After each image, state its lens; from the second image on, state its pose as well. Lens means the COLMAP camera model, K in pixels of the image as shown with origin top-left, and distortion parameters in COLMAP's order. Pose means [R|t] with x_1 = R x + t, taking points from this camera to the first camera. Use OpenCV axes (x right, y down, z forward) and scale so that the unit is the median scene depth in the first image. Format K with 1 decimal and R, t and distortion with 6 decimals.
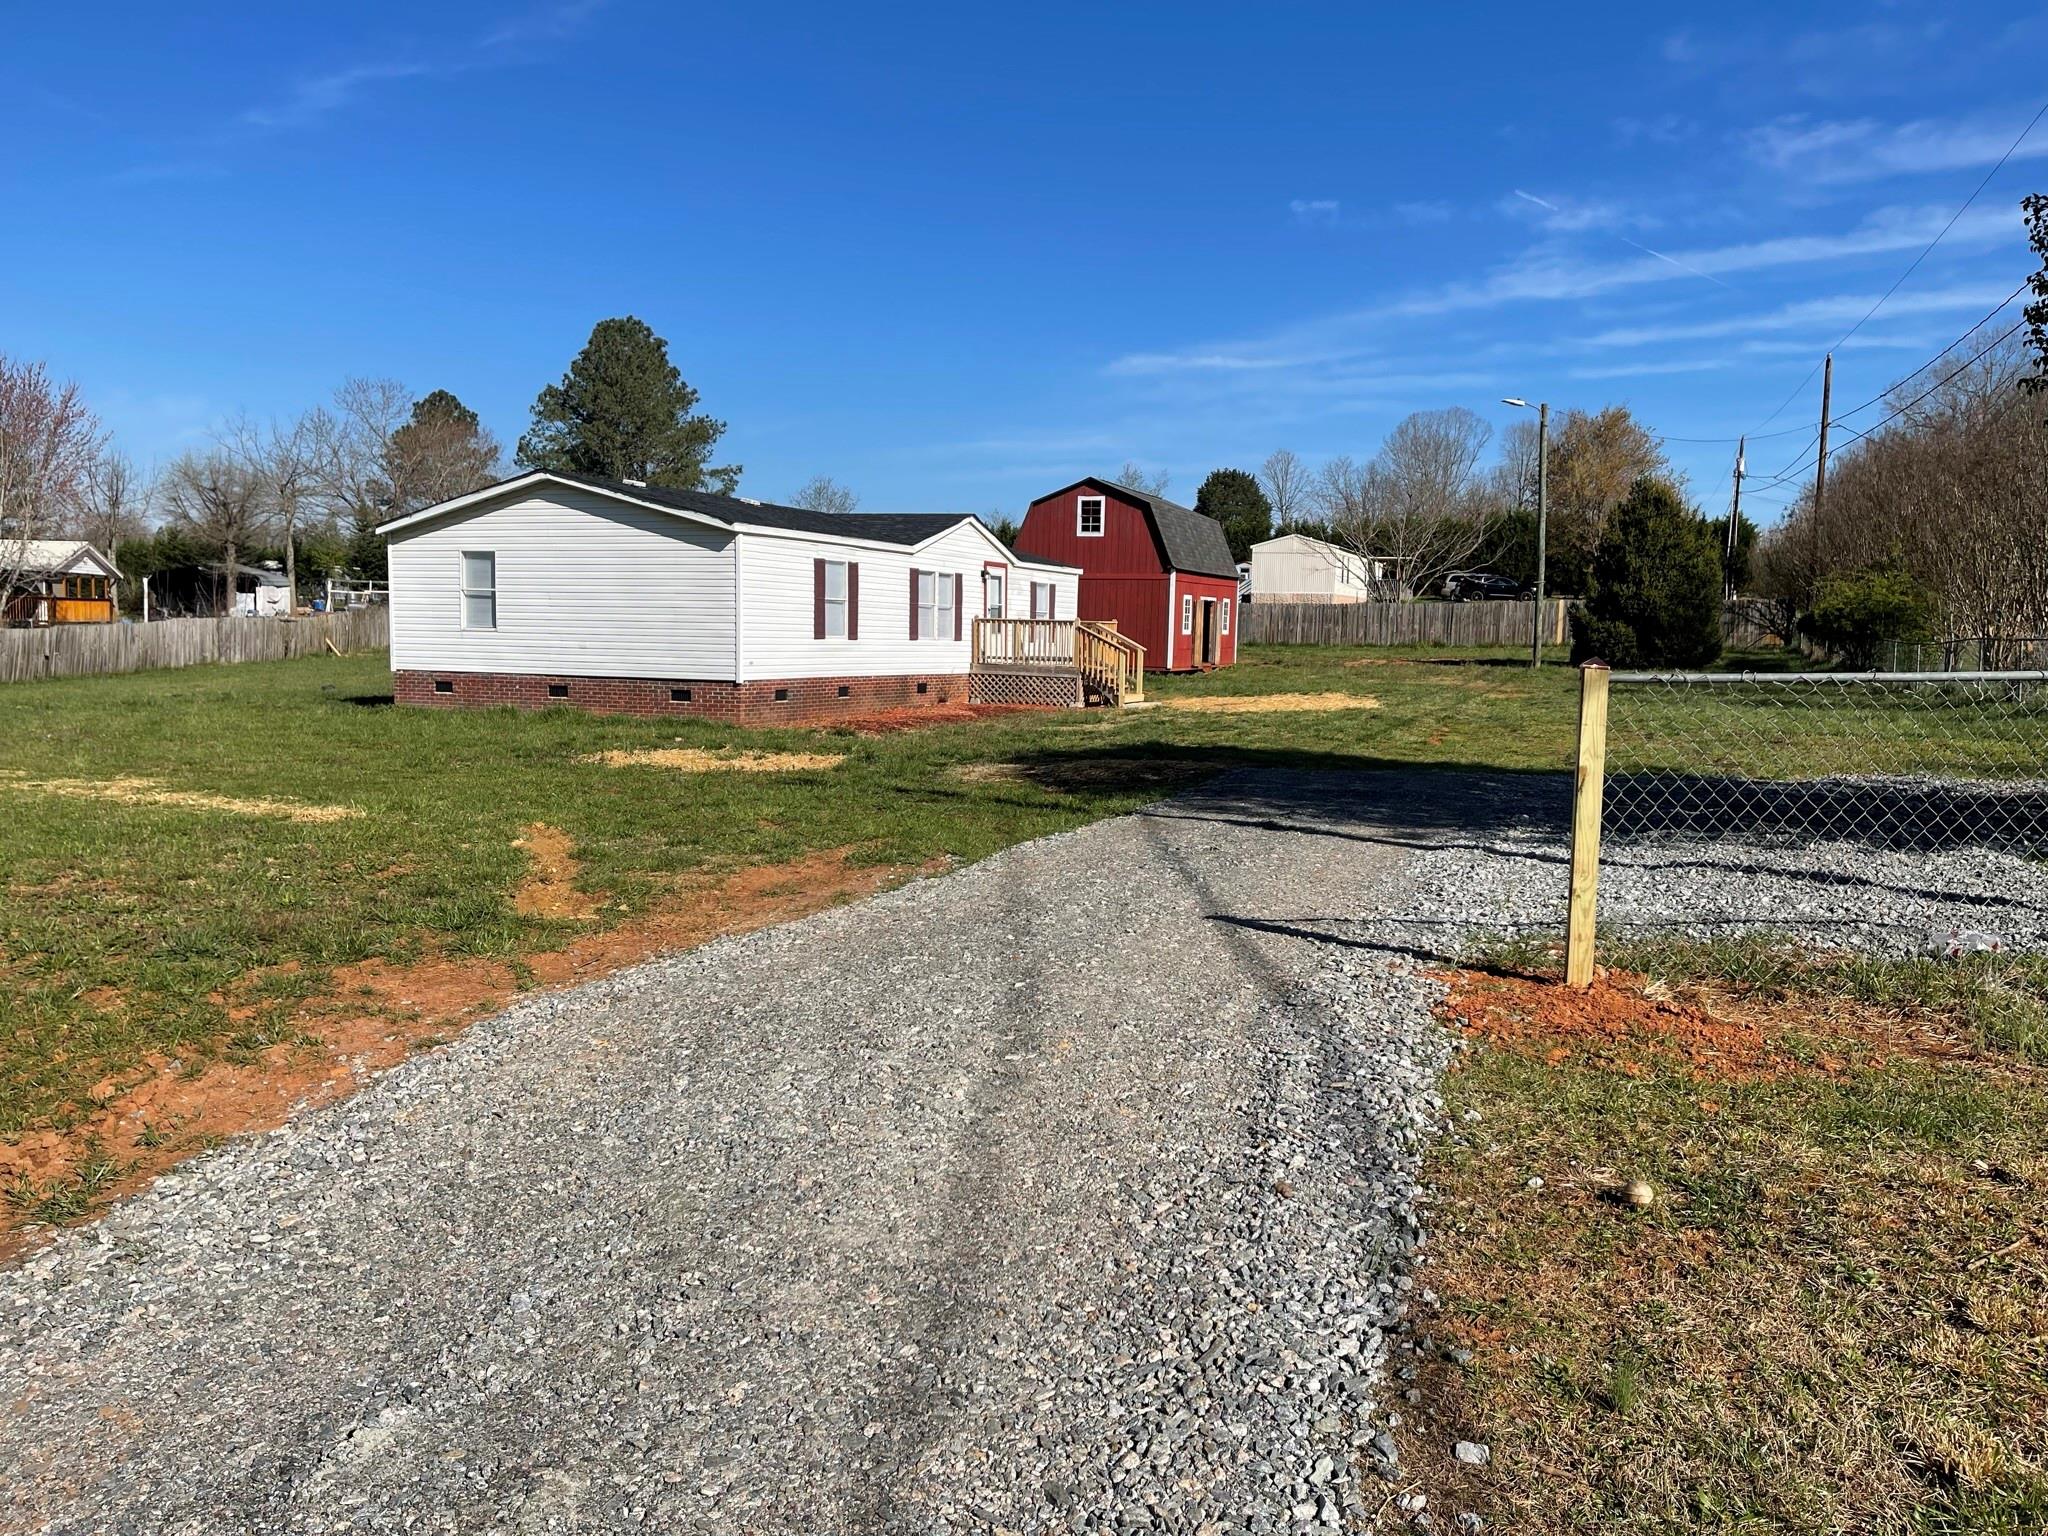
lens RADIAL K [[1552.4, 0, 1069.2], [0, 1552.4, 778.8], [0, 0, 1]] dist [0.074790, -0.071770]
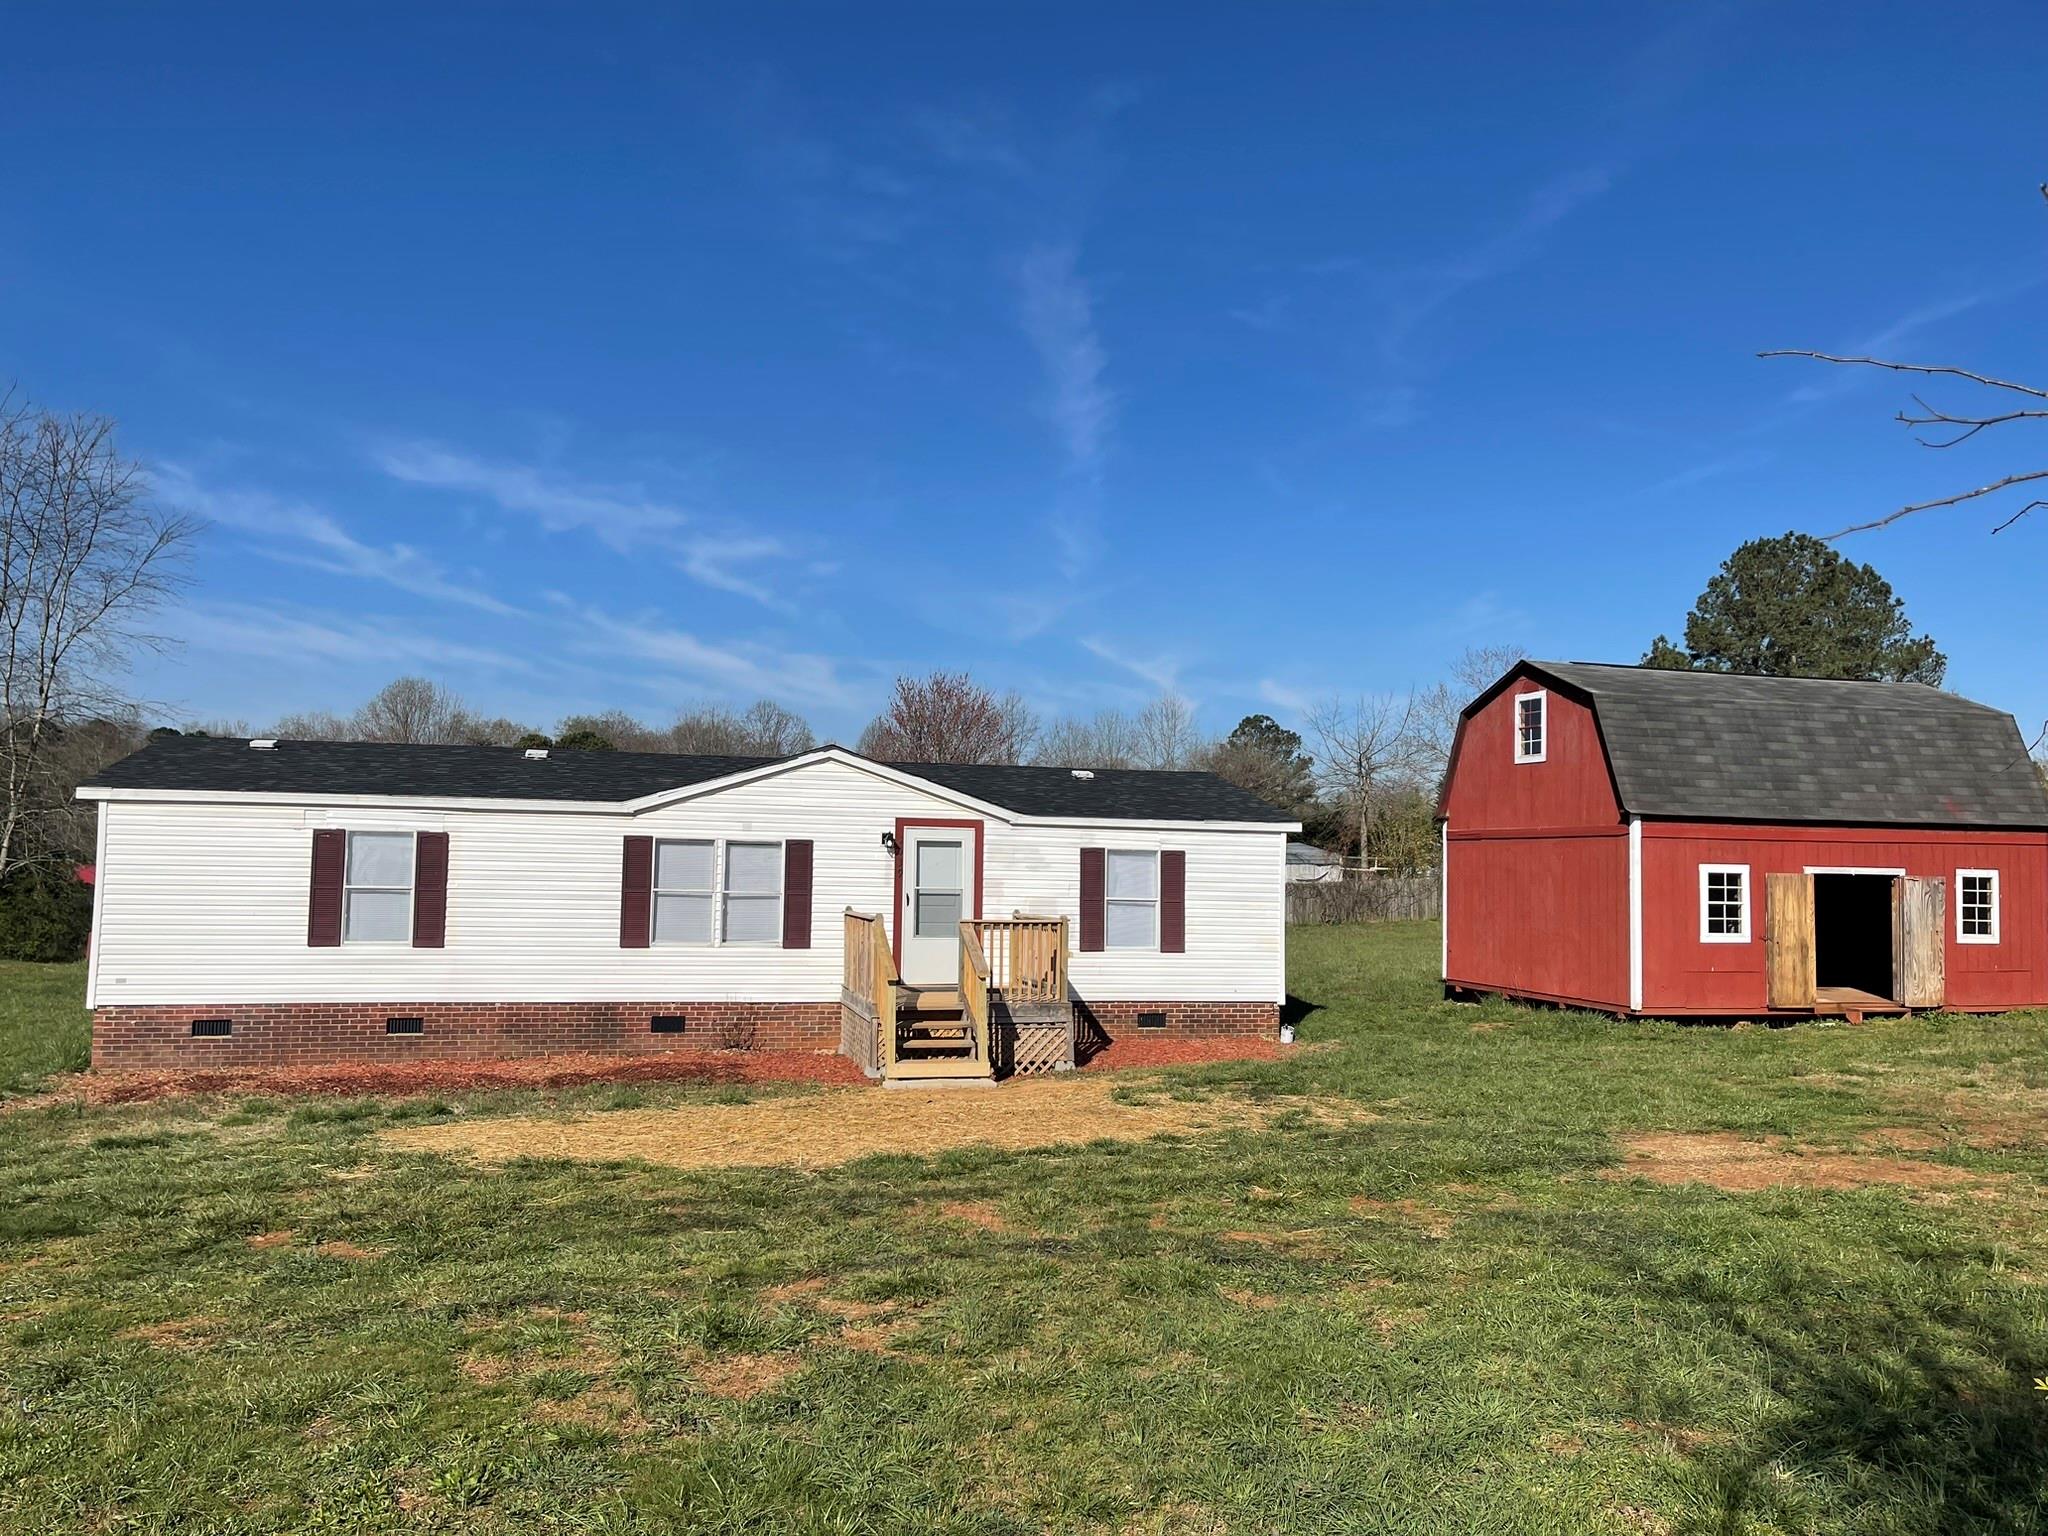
lens RADIAL K [[1552.4, 0, 1047.9], [0, 1552.4, 750.4], [0, 0, 1]] dist [0.074790, -0.071770]
pose [[0.580779, -0.071659, -0.810901, 0.406919], [-0.083085, 0.985699, -0.146612, -0.069390], [0.809810, 0.152523, 0.566520, 0.593262]]
